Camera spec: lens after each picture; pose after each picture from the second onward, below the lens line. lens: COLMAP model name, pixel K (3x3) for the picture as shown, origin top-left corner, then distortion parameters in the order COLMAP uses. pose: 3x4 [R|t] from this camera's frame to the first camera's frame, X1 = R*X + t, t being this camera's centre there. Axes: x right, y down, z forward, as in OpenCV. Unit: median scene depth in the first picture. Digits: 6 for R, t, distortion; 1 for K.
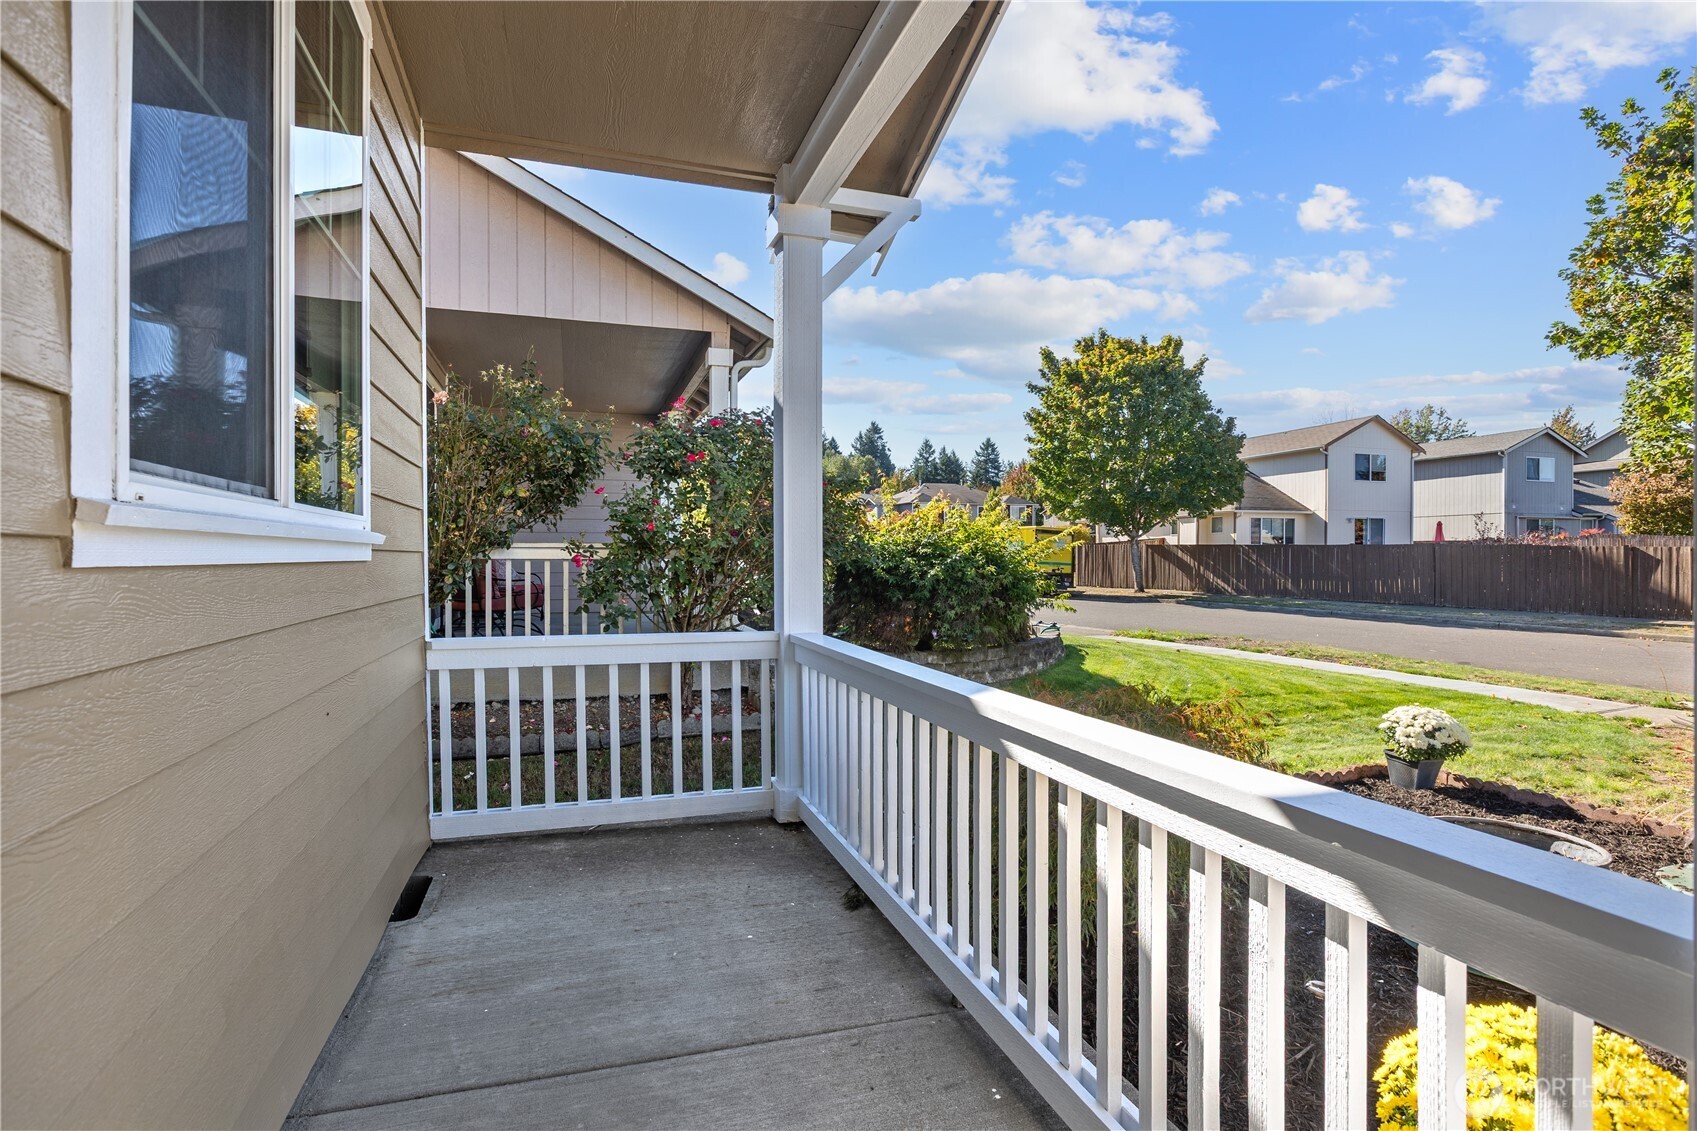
lens RADIAL K [[851.4, 0, 849.6], [0, 851.4, 557.4], [0, 0, 1]] dist [0.001158, 0.000872]
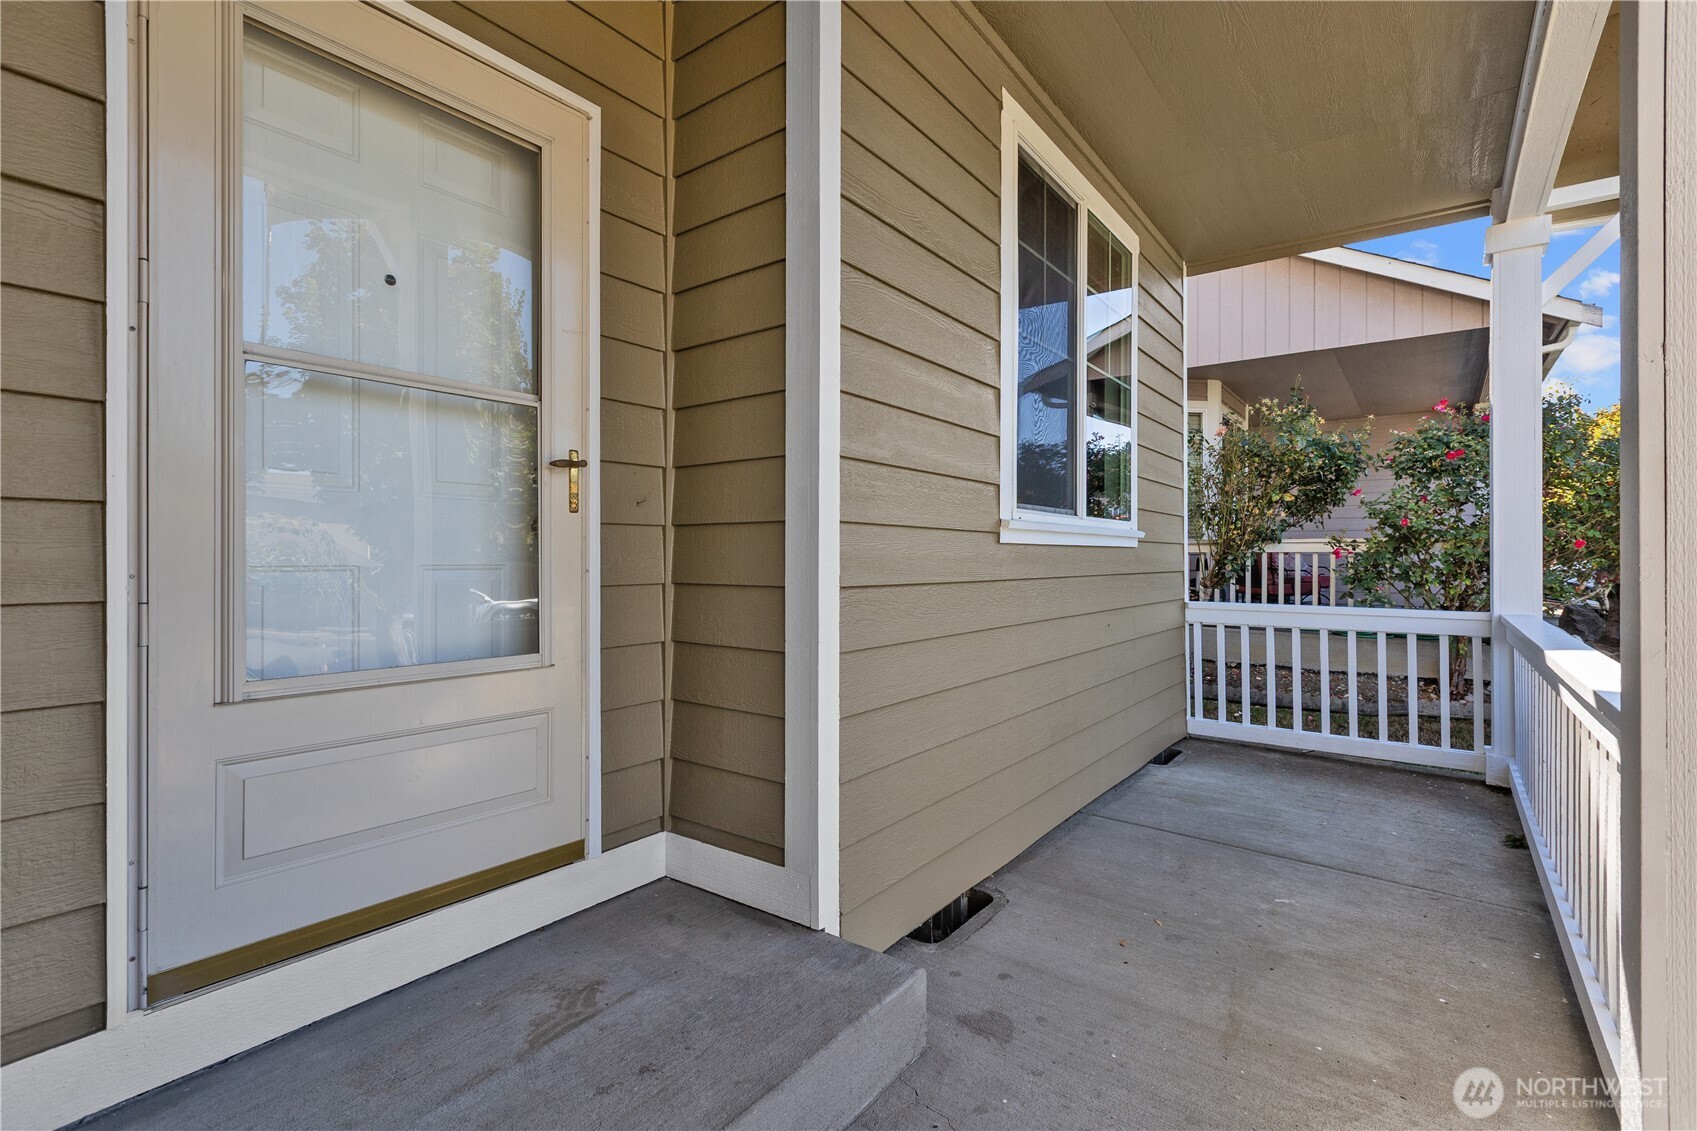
lens RADIAL K [[772.7, 0, 848.9], [0, 772.7, 561.7], [0, 0, 1]] dist [0.001644, 0.000178]
pose [[0.572716, 0.007788, -0.819717, 0.265411], [-0.003013, 0.999968, 0.007396, 0.015934], [0.819748, -0.001766, 0.572721, -0.259410]]
